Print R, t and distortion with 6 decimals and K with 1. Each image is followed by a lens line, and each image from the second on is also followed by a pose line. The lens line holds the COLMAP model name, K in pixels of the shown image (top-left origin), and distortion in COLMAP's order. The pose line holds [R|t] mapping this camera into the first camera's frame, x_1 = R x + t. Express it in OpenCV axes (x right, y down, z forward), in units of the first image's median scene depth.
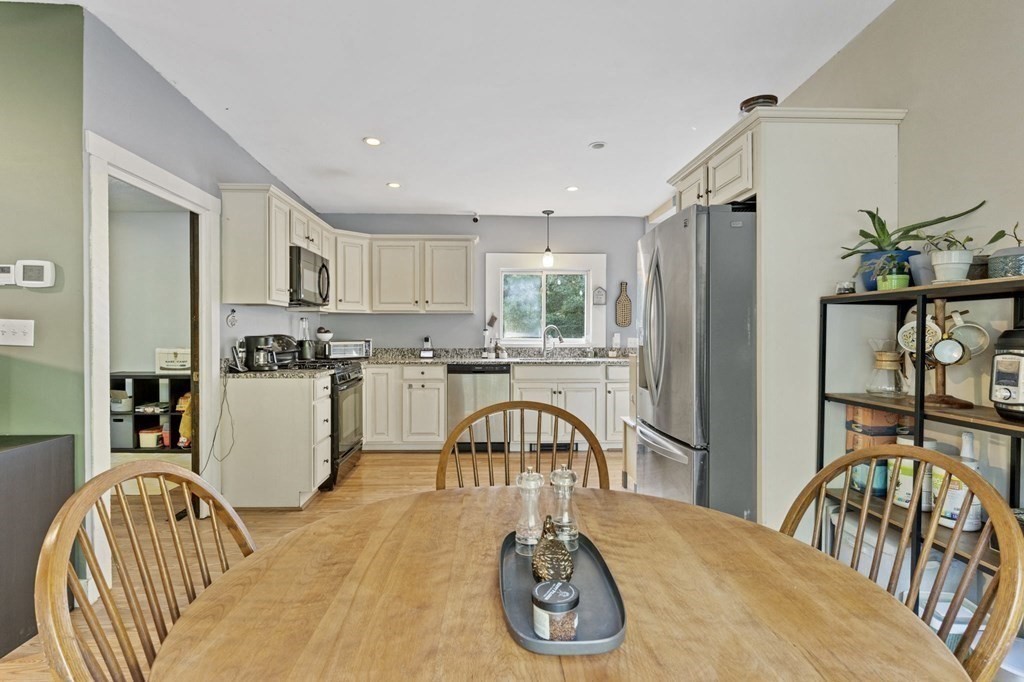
lens RADIAL K [[517.7, 0, 502.6], [0, 517.7, 335.3], [0, 0, 1]] dist [-0.003012, -0.000544]
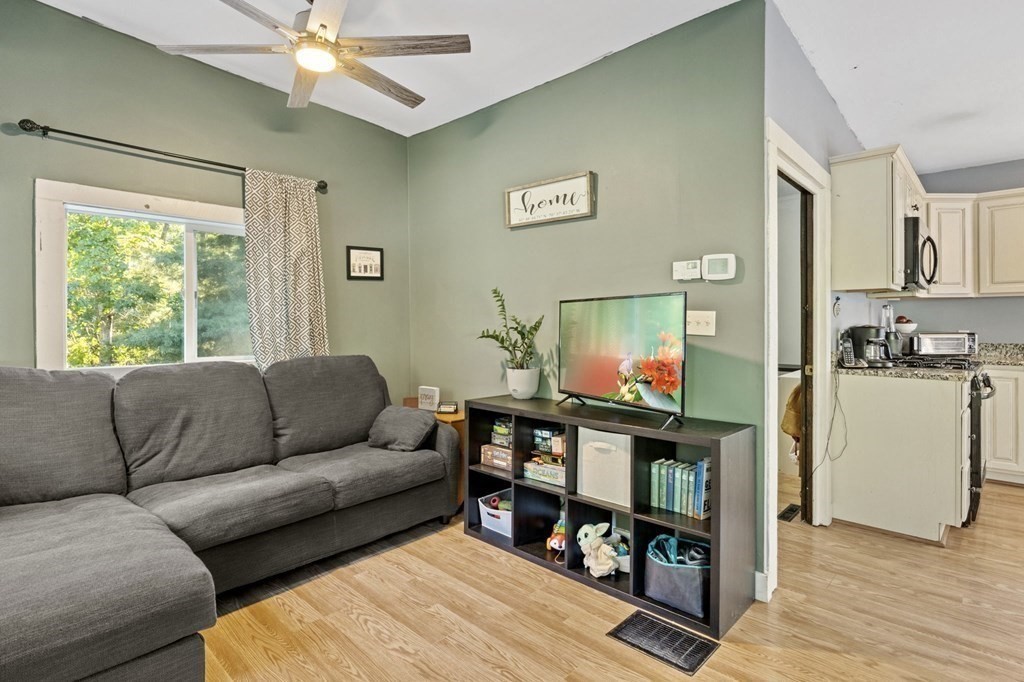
lens RADIAL K [[516.5, 0, 515.8], [0, 516.5, 322.7], [0, 0, 1]] dist [-0.005387, -0.000850]
pose [[0.698402, -0.002193, -0.715702, -0.197674], [-0.002030, 0.999985, -0.005045, 0.000075], [0.715702, 0.004976, 0.698388, -0.013268]]
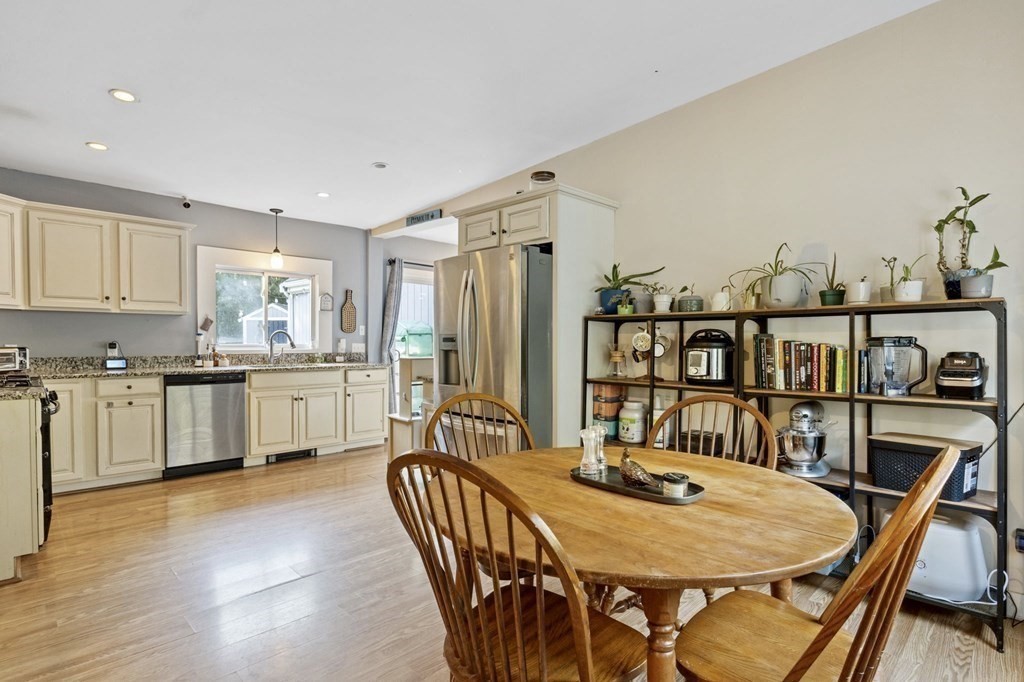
lens RADIAL K [[517.1, 0, 517.1], [0, 517.1, 353.1], [0, 0, 1]] dist [-0.002865, -0.001135]
pose [[0.738667, -0.013956, 0.673926, -0.248245], [-0.001769, 0.999742, 0.022643, 0.000445], [-0.674068, -0.017918, 0.738452, 0.000850]]
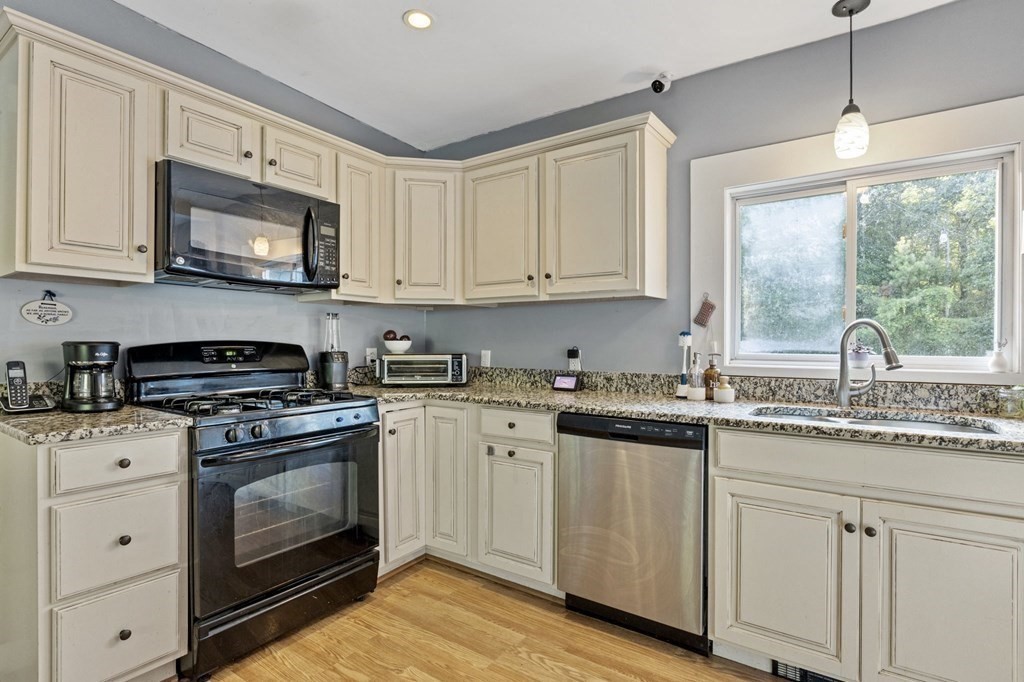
lens RADIAL K [[511.6, 0, 518.6], [0, 511.6, 342.0], [0, 0, 1]] dist [-0.006065, -0.000328]
pose [[0.800254, 0.001027, -0.599661, 0.126213], [-0.008109, 0.999926, -0.009109, 0.001942], [0.599607, 0.012152, 0.800202, 0.633288]]
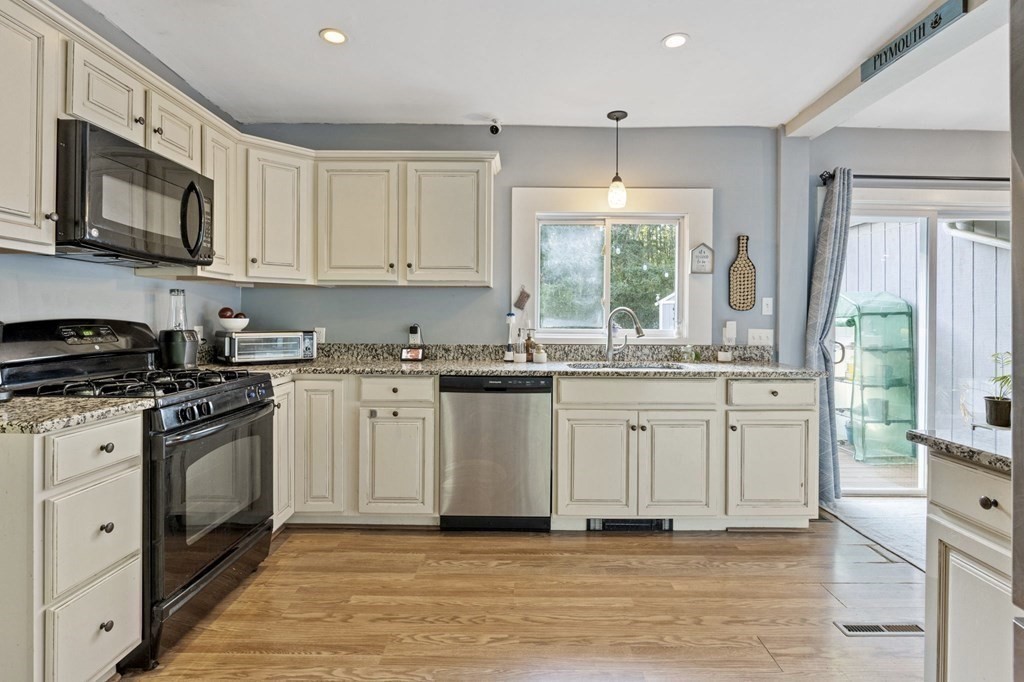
lens RADIAL K [[518.5, 0, 517.1], [0, 518.5, 317.7], [0, 0, 1]] dist [-0.005615, -0.000769]
pose [[0.999029, 0.005139, -0.043764, 0.000960], [-0.005712, 0.999899, -0.012990, 0.001188], [0.043692, 0.013227, 0.998957, 0.446251]]
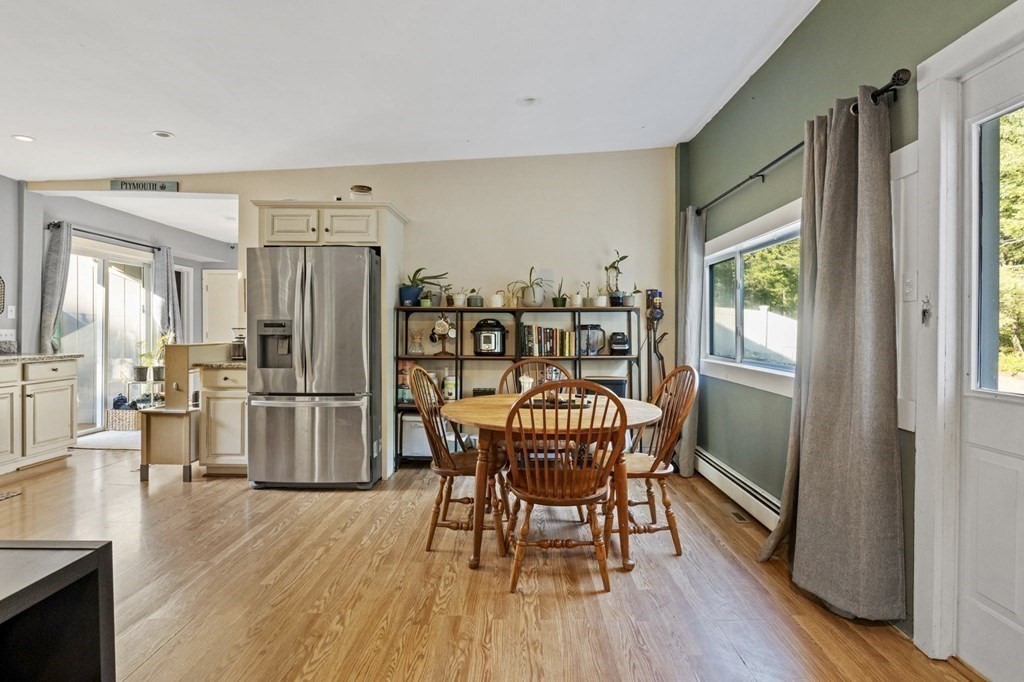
lens RADIAL K [[507.2, 0, 516.4], [0, 507.2, 333.5], [0, 0, 1]] dist [-0.001328, -0.000575]
pose [[0.047488, -0.012387, 0.998795, -0.555075], [-0.002339, 0.999919, 0.012512, 0.000302], [-0.998869, -0.002931, 0.047456, 0.204004]]
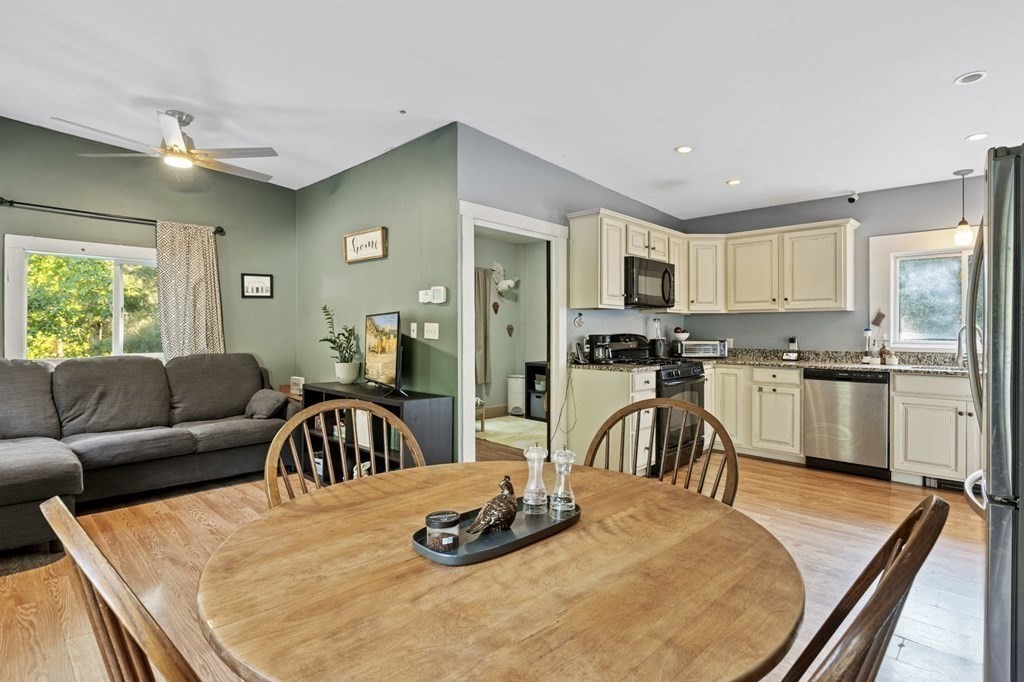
lens RADIAL K [[513.8, 0, 517.6], [0, 513.8, 330.8], [0, 0, 1]] dist [-0.007146, -0.000903]
pose [[0.690191, 0.000360, -0.723627, 0.193312], [-0.007580, 0.999949, -0.006733, 0.001144], [0.723587, 0.010133, 0.690159, 0.030653]]
